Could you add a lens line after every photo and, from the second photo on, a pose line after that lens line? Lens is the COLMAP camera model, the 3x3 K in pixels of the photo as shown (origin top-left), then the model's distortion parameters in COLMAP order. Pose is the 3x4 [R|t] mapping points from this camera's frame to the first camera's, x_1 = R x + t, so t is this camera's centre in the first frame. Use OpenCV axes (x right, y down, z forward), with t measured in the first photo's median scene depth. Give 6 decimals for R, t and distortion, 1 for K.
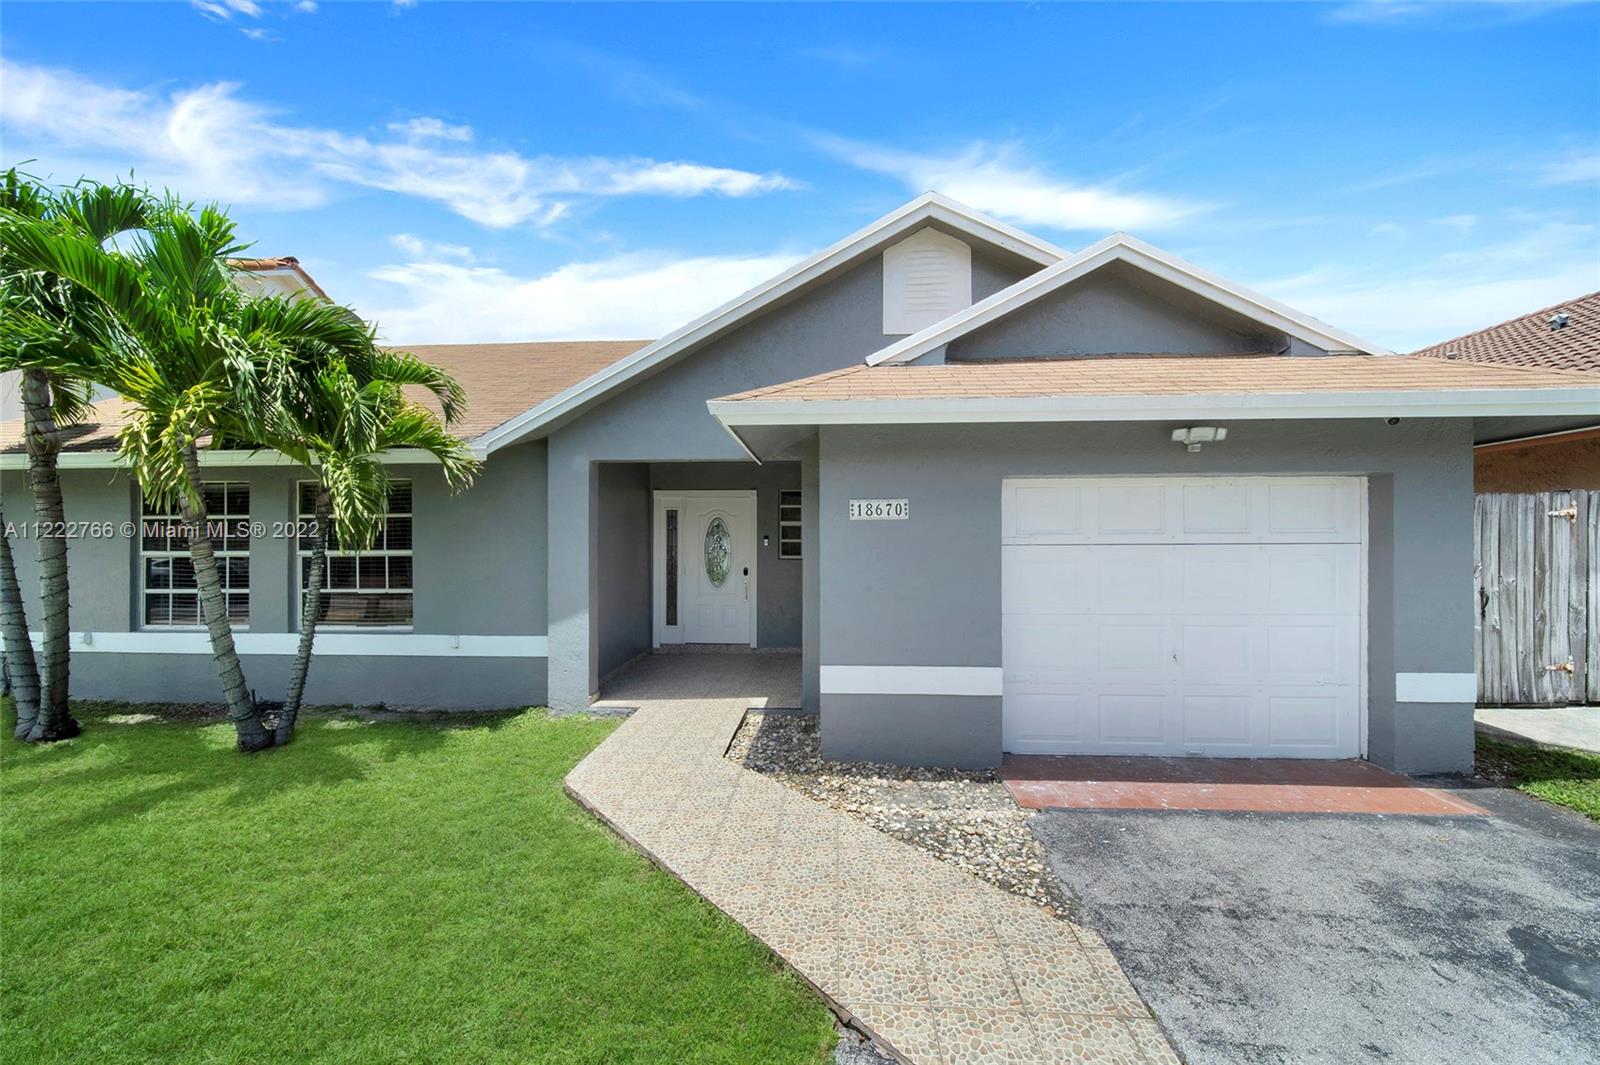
lens RADIAL K [[584.1, 0, 804.8], [0, 584.1, 537.8], [0, 0, 1]] dist [0.000253, -0.000090]
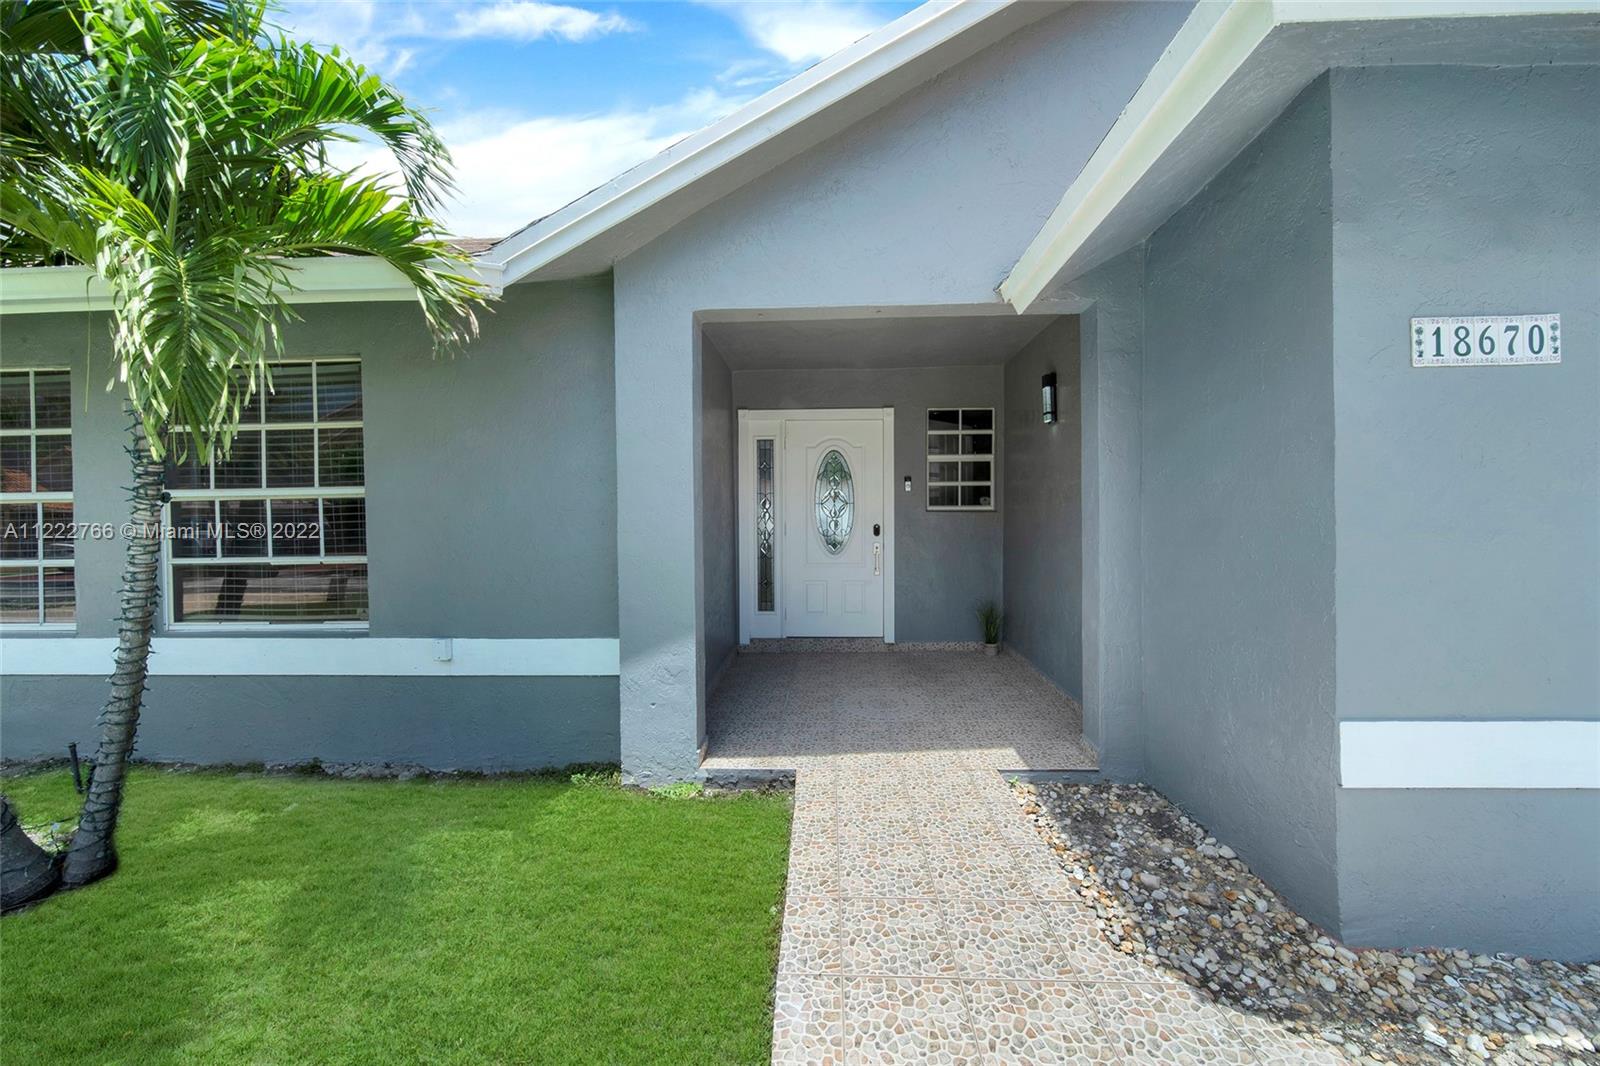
lens RADIAL K [[581.0, 0, 797.5], [0, 581.0, 522.9], [0, 0, 1]] dist [-0.000665, -0.000104]
pose [[0.999882, -0.008405, 0.012820, -0.332211], [0.008213, 0.999855, 0.014906, 0.063537], [-0.012944, -0.014799, 0.999807, 0.547673]]
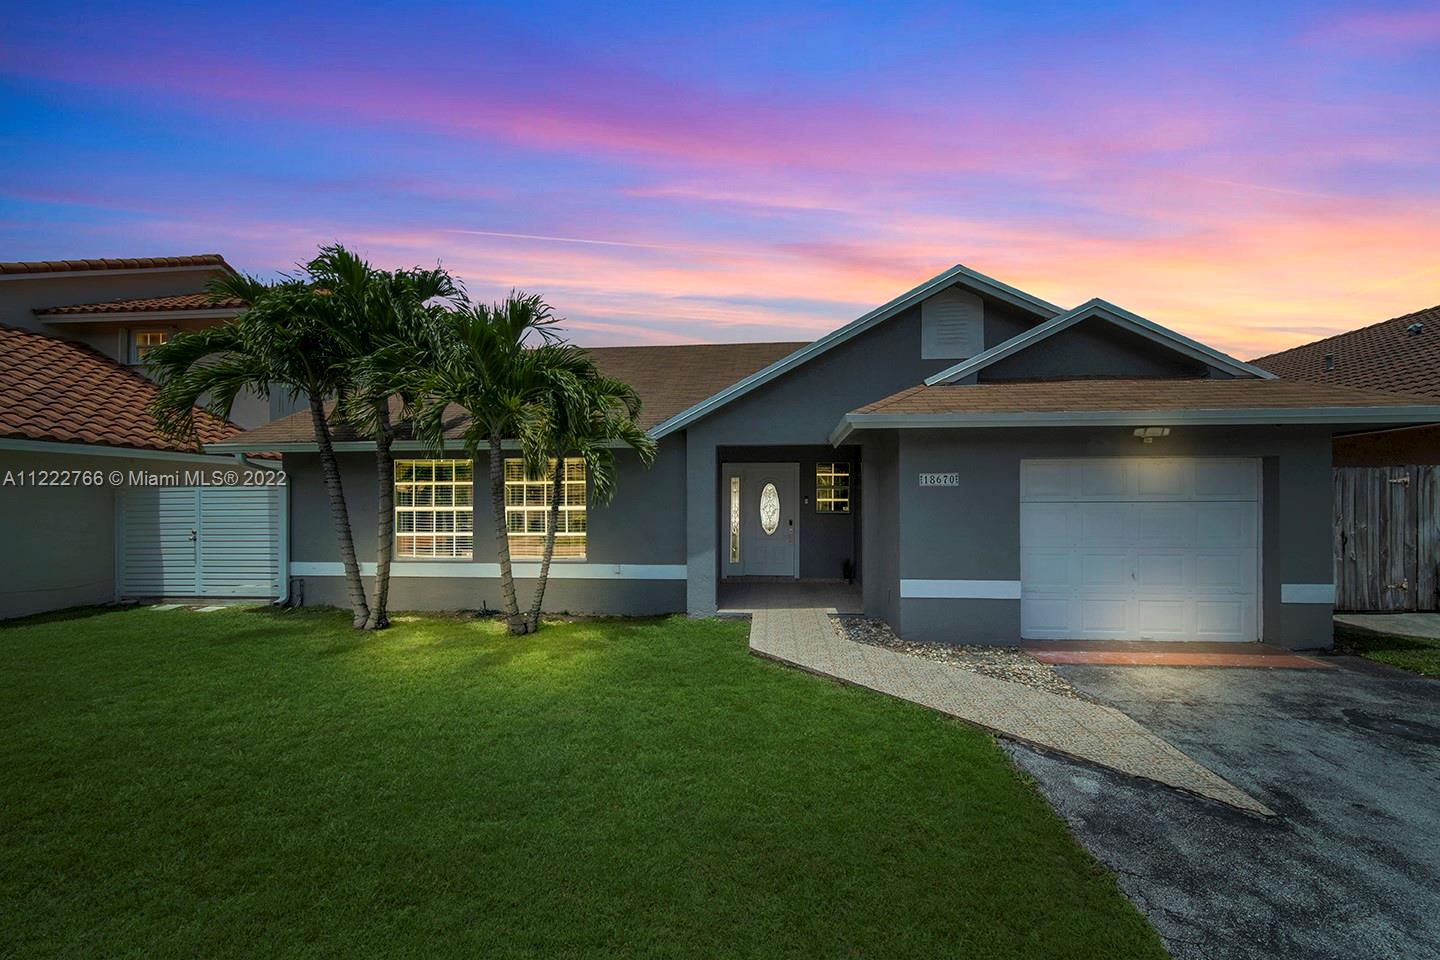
lens RADIAL K [[528.5, 0, 718.8], [0, 528.5, 496.6], [0, 0, 1]] dist [0.000277, -0.000258]
pose [[0.999511, -0.000098, -0.031275, -0.381128], [-0.000004, 0.999995, -0.003234, 0.001495], [0.031275, 0.003233, 0.999506, -0.391790]]
